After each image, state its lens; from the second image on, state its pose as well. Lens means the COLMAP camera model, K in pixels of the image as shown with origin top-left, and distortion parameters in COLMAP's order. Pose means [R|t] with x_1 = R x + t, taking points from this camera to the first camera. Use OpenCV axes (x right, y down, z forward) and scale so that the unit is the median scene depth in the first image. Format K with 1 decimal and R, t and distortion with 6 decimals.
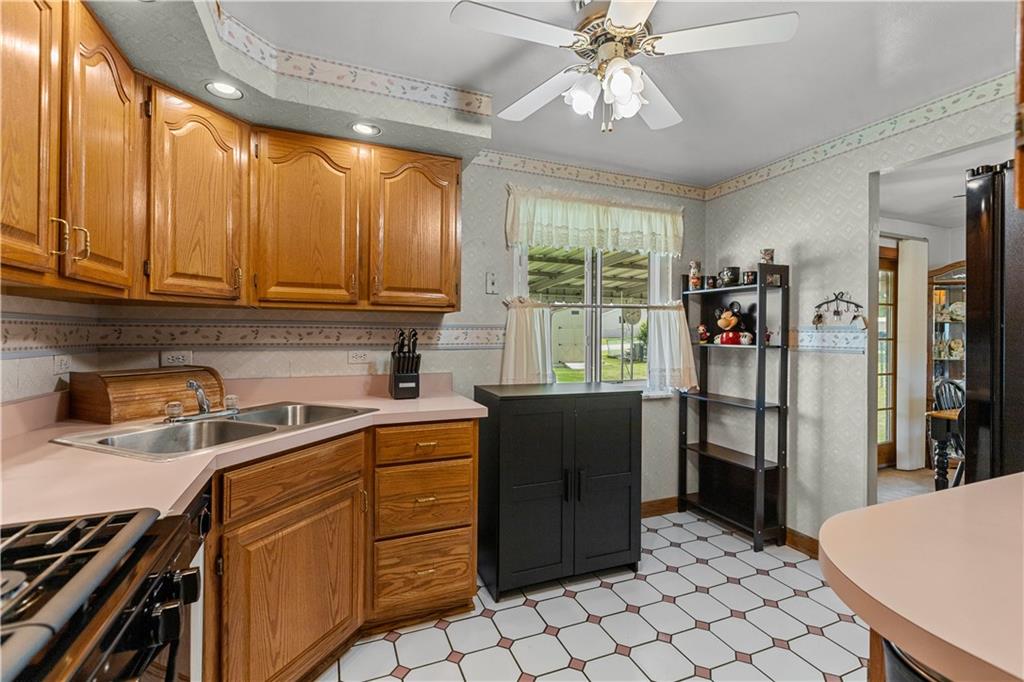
lens RADIAL K [[460.4, 0, 514.9], [0, 460.4, 334.1], [0, 0, 1]] dist [0.001350, 0.000470]
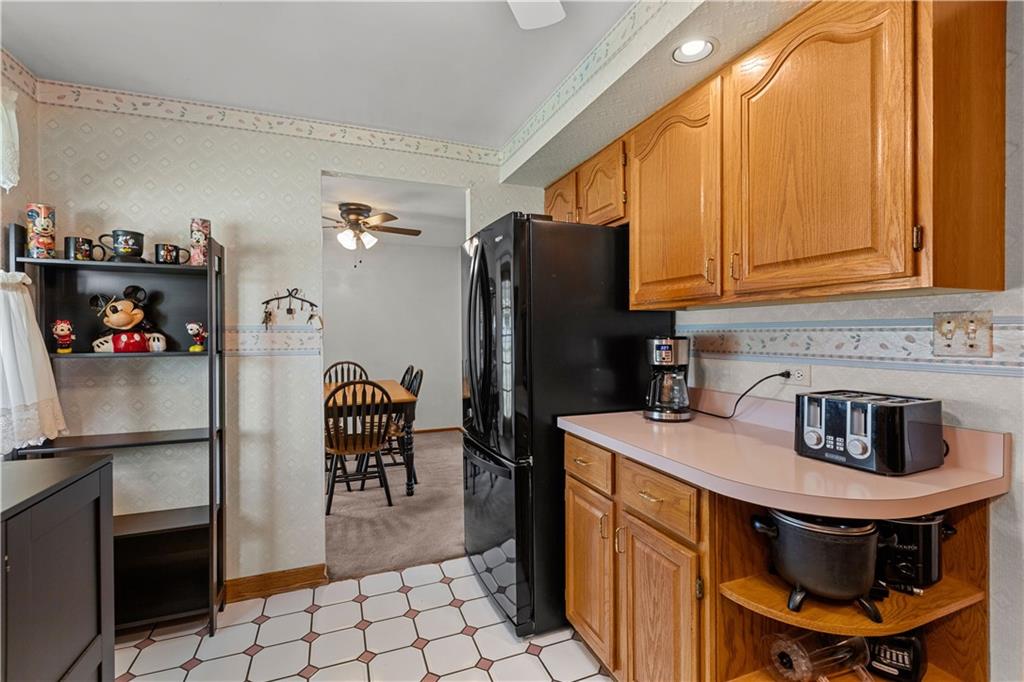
lens RADIAL K [[460.4, 0, 515.0], [0, 460.4, 338.8], [0, 0, 1]] dist [0.001350, 0.000470]
pose [[0.009759, -0.020762, 0.999737, -0.187675], [0.006454, 0.999765, 0.020699, -0.006903], [-0.999932, 0.006251, 0.009891, 0.508123]]
